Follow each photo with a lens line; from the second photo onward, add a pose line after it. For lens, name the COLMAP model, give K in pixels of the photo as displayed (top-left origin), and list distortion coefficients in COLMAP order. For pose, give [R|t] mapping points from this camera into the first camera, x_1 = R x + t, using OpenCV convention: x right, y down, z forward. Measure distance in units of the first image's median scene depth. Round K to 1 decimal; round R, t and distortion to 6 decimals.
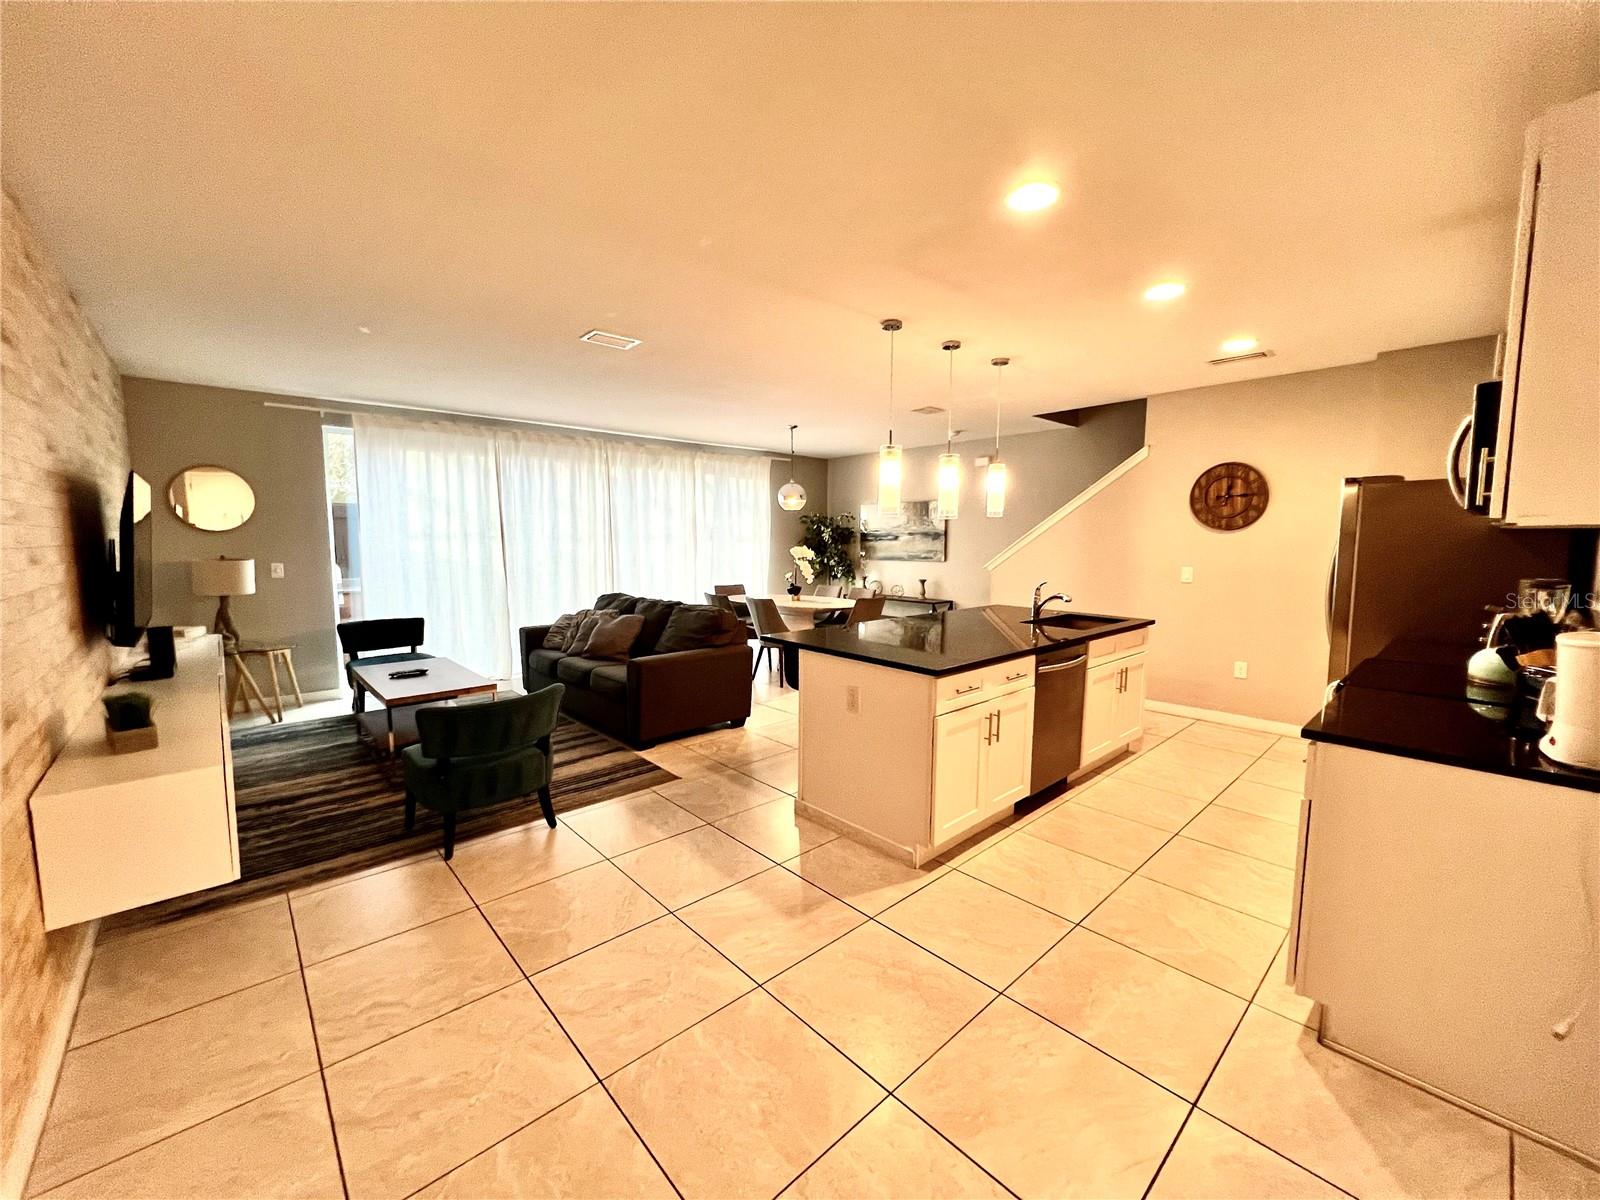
lens RADIAL K [[636.3, 0, 800.0], [0, 636.3, 600.0], [0, 0, 1]] dist [0.000026, 0.000196]
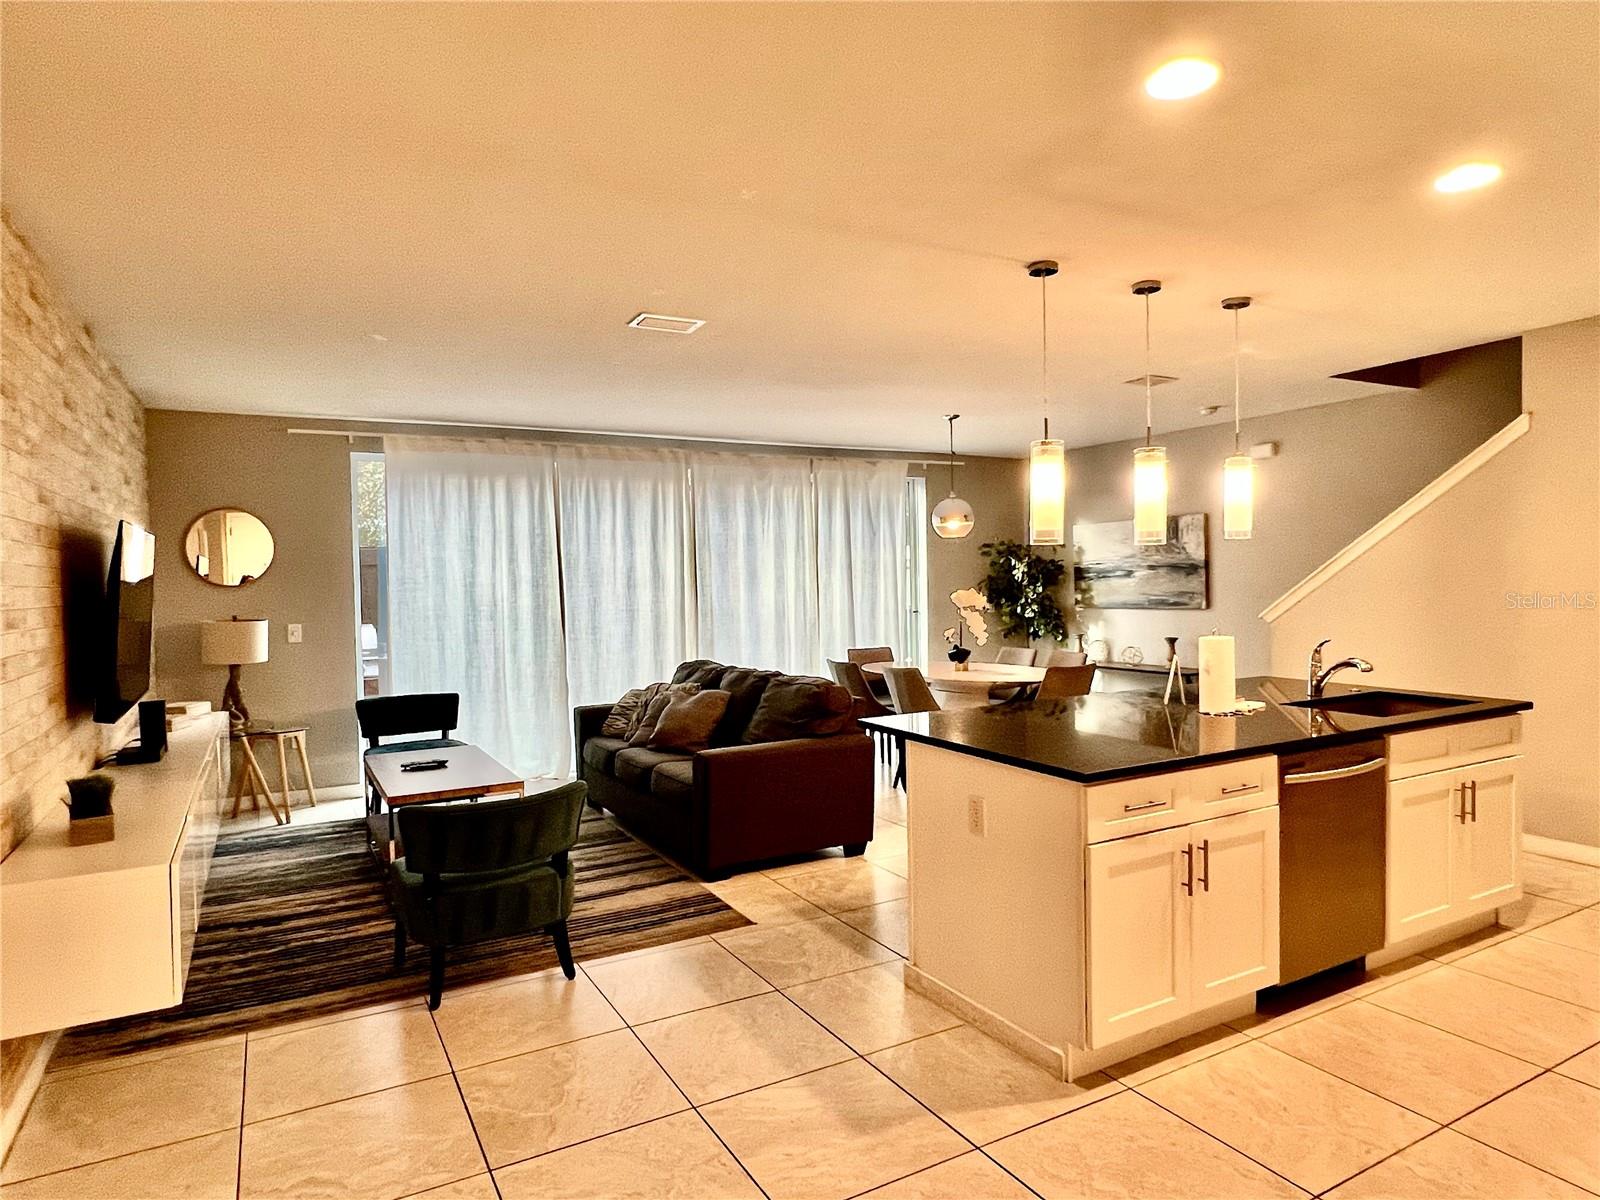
lens RADIAL K [[947.9, 0, 800.0], [0, 947.9, 600.0], [0, 0, 1]] dist [0.002644, -0.003623]
pose [[0.972974, -0.017929, -0.230216, 0.095177], [0.000719, 0.997212, -0.074622, 0.001917], [0.230912, 0.072439, 0.970274, -0.025382]]
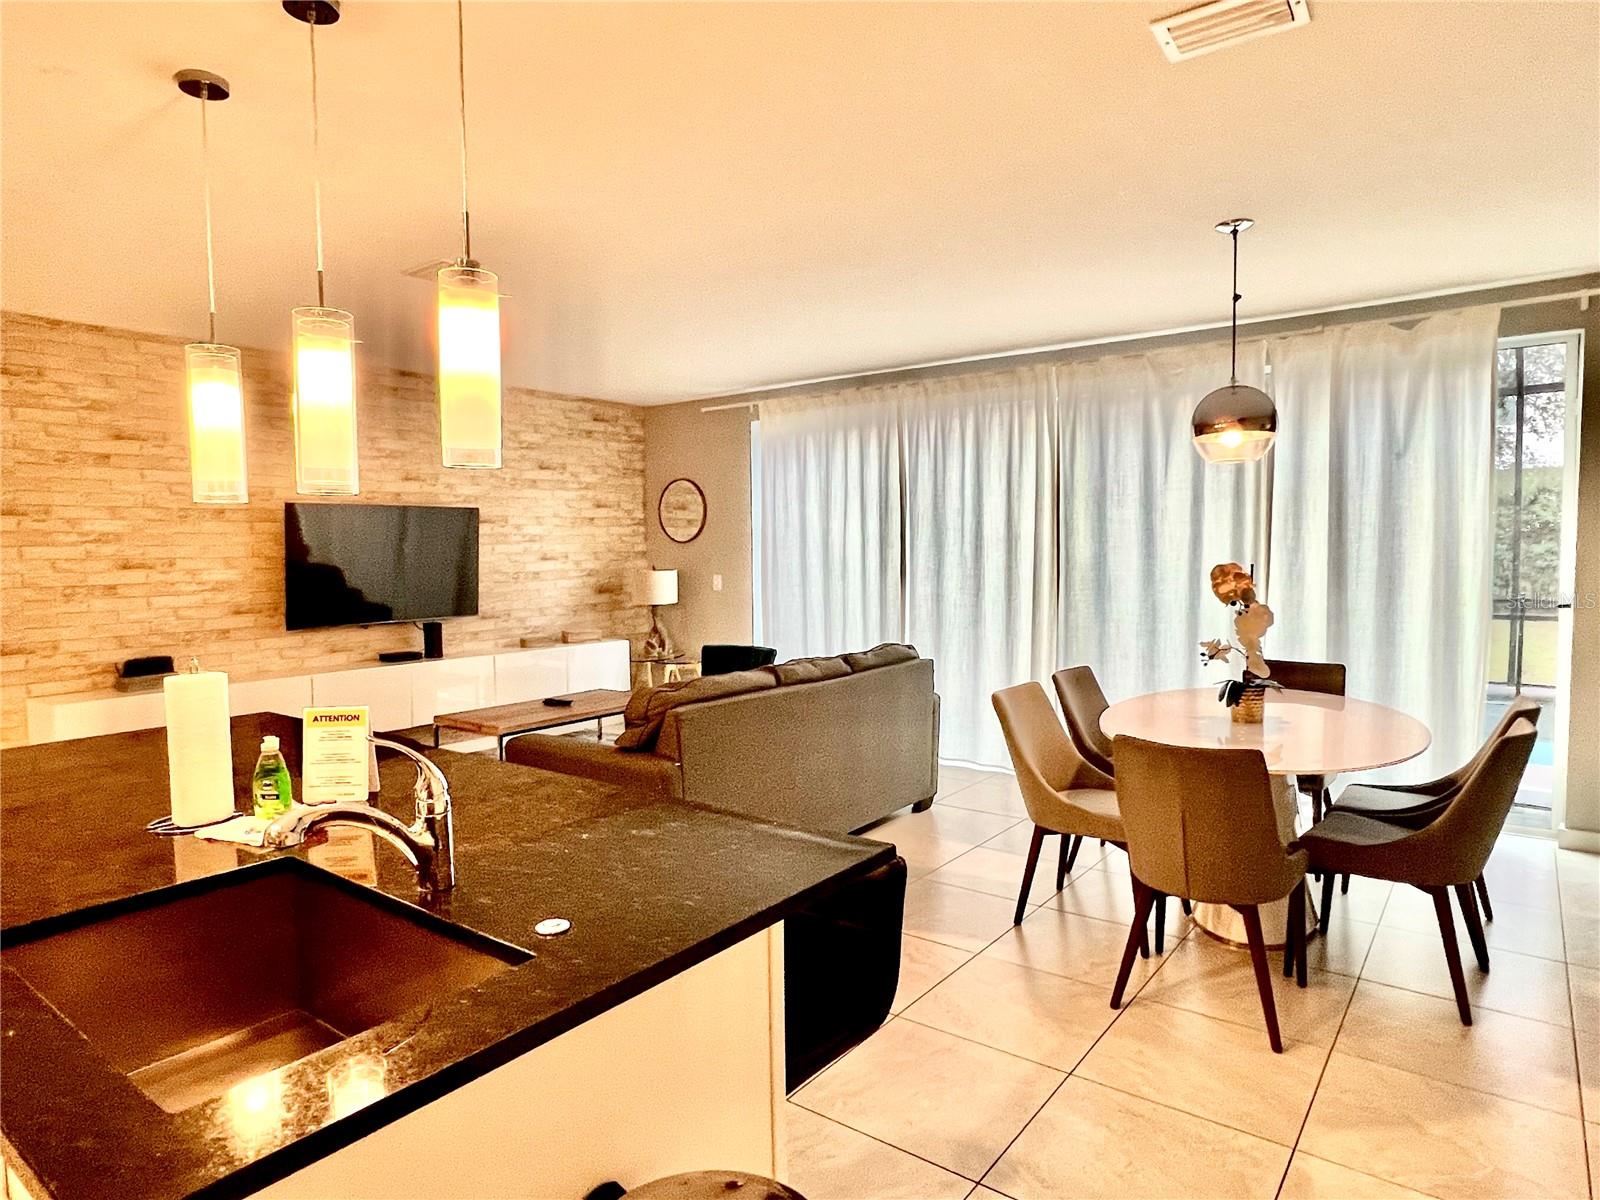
lens RADIAL K [[947.9, 0, 800.0], [0, 947.9, 600.0], [0, 0, 1]] dist [0.002644, -0.003623]
pose [[0.179933, 0.051322, -0.982339, 0.744203], [-0.084957, 0.995717, 0.036460, -0.099082], [0.980003, 0.076897, 0.183523, 1.064242]]
